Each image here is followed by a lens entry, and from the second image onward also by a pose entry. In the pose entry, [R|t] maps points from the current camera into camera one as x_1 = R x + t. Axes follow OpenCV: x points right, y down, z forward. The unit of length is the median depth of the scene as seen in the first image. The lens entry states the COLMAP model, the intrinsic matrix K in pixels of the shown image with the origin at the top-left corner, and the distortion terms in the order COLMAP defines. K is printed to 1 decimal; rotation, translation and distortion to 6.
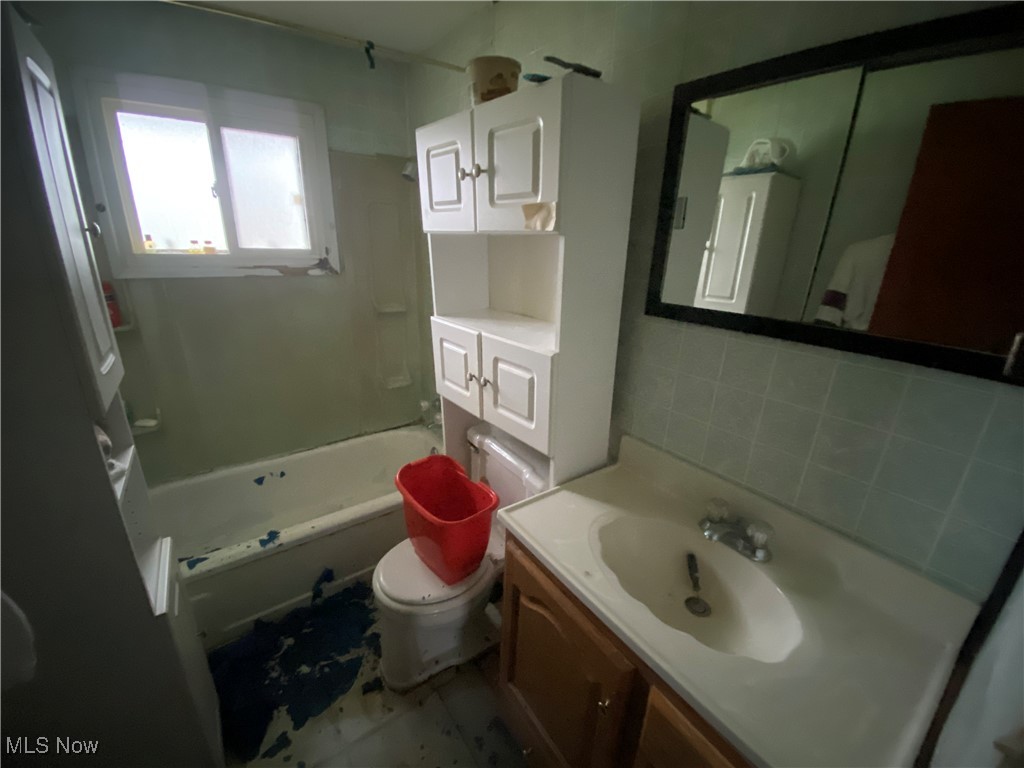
lens RADIAL K [[412.5, 0, 518.4], [0, 412.5, 377.6], [0, 0, 1]] dist [0.003670, -0.009424]
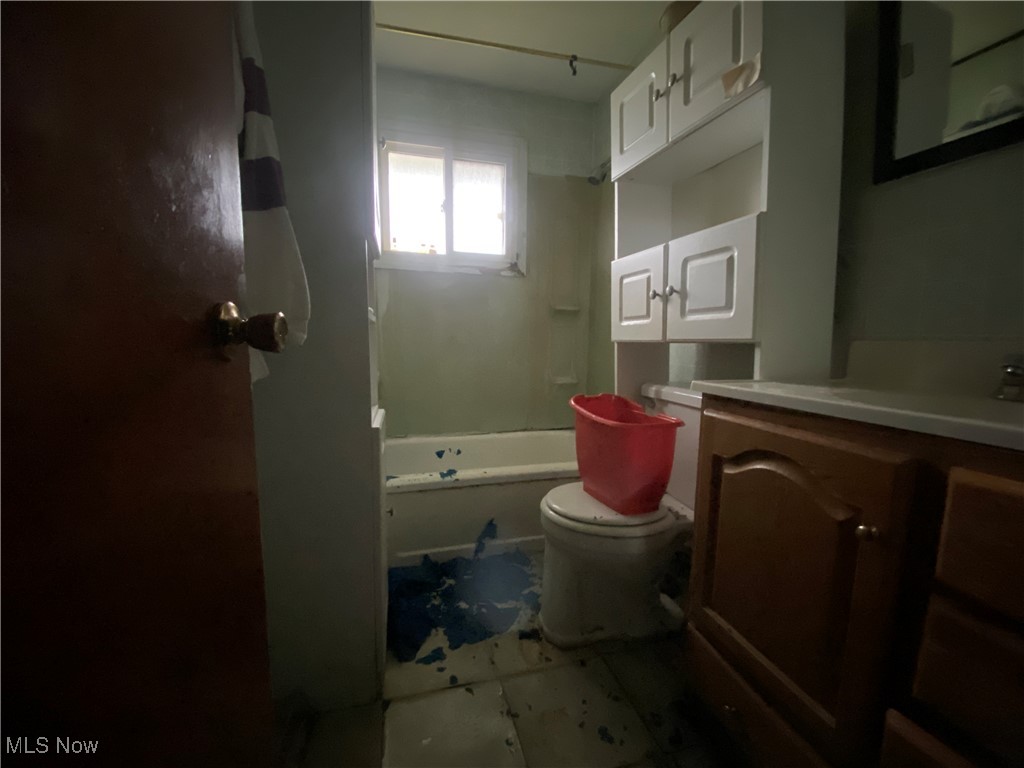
lens RADIAL K [[412.5, 0, 520.5], [0, 412.5, 388.2], [0, 0, 1]] dist [0.003670, -0.009424]
pose [[0.935388, 0.012516, -0.353400, -0.061548], [-0.092810, 0.973028, -0.211193, 0.419472], [0.341225, 0.230347, 0.911321, 0.050780]]
